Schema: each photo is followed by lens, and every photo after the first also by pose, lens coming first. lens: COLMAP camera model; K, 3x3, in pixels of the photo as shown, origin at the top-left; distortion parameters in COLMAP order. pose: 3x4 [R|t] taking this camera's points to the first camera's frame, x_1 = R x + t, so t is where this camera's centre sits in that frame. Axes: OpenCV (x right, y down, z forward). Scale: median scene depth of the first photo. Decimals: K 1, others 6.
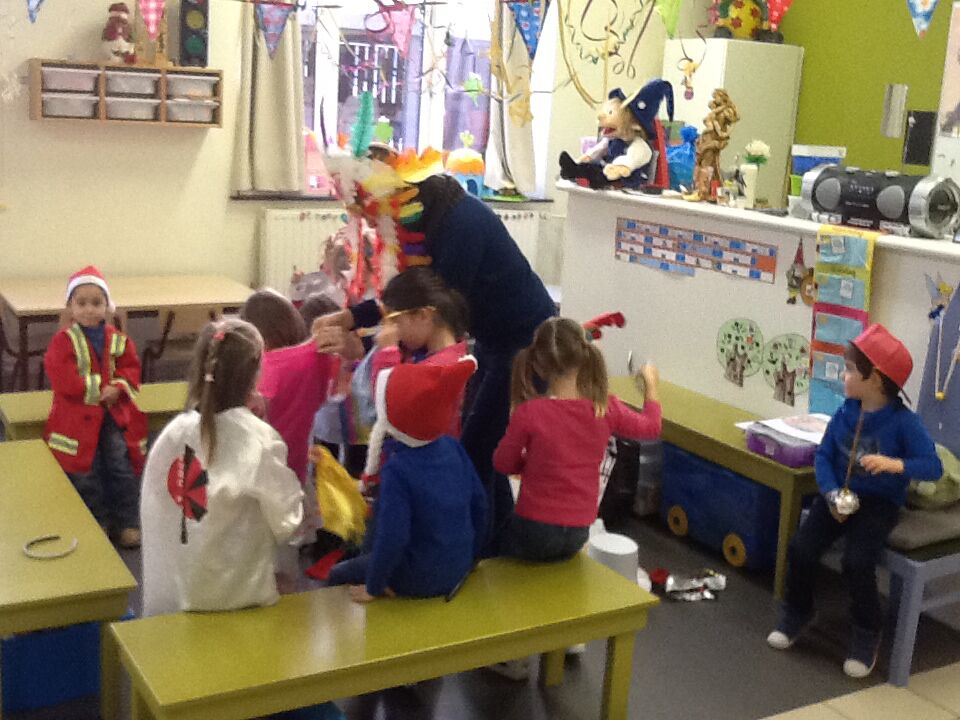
lens RADIAL K [[1189.1, 0, 471.4], [0, 1189.1, 365.1], [0, 0, 1]] dist [-0.018393, 0.000000]
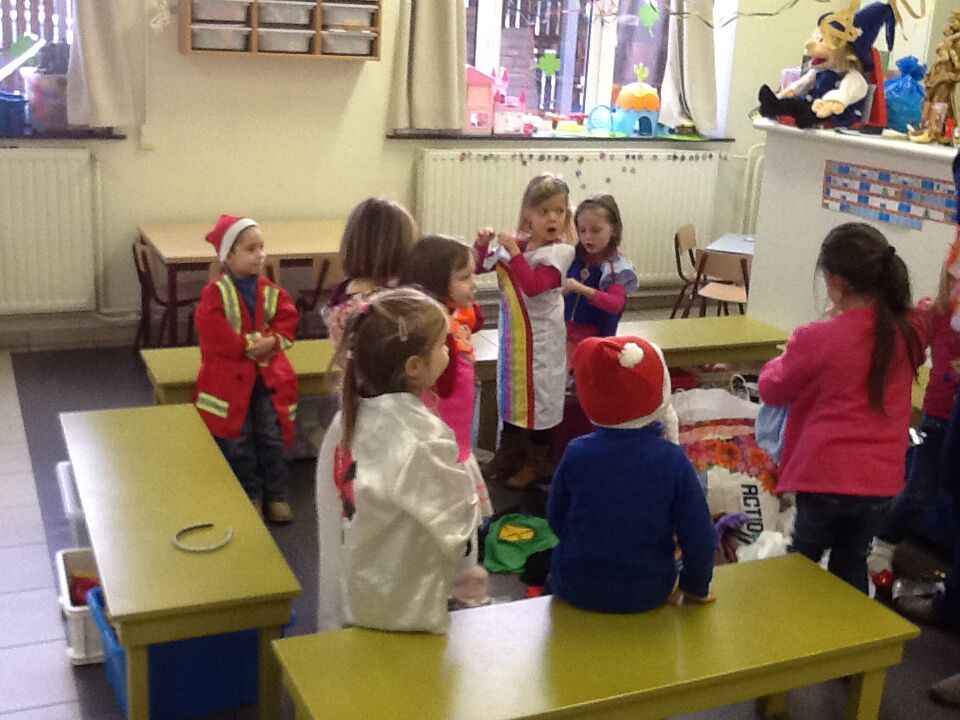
lens RADIAL K [[1189.1, 0, 480.8], [0, 1189.1, 351.7], [0, 0, 1]] dist [-0.018393, 0.000000]
pose [[0.994459, 0.018968, -0.103399, -0.040819], [-0.014611, 0.998980, 0.042735, -0.017984], [0.104104, -0.040988, 0.993722, 0.100948]]
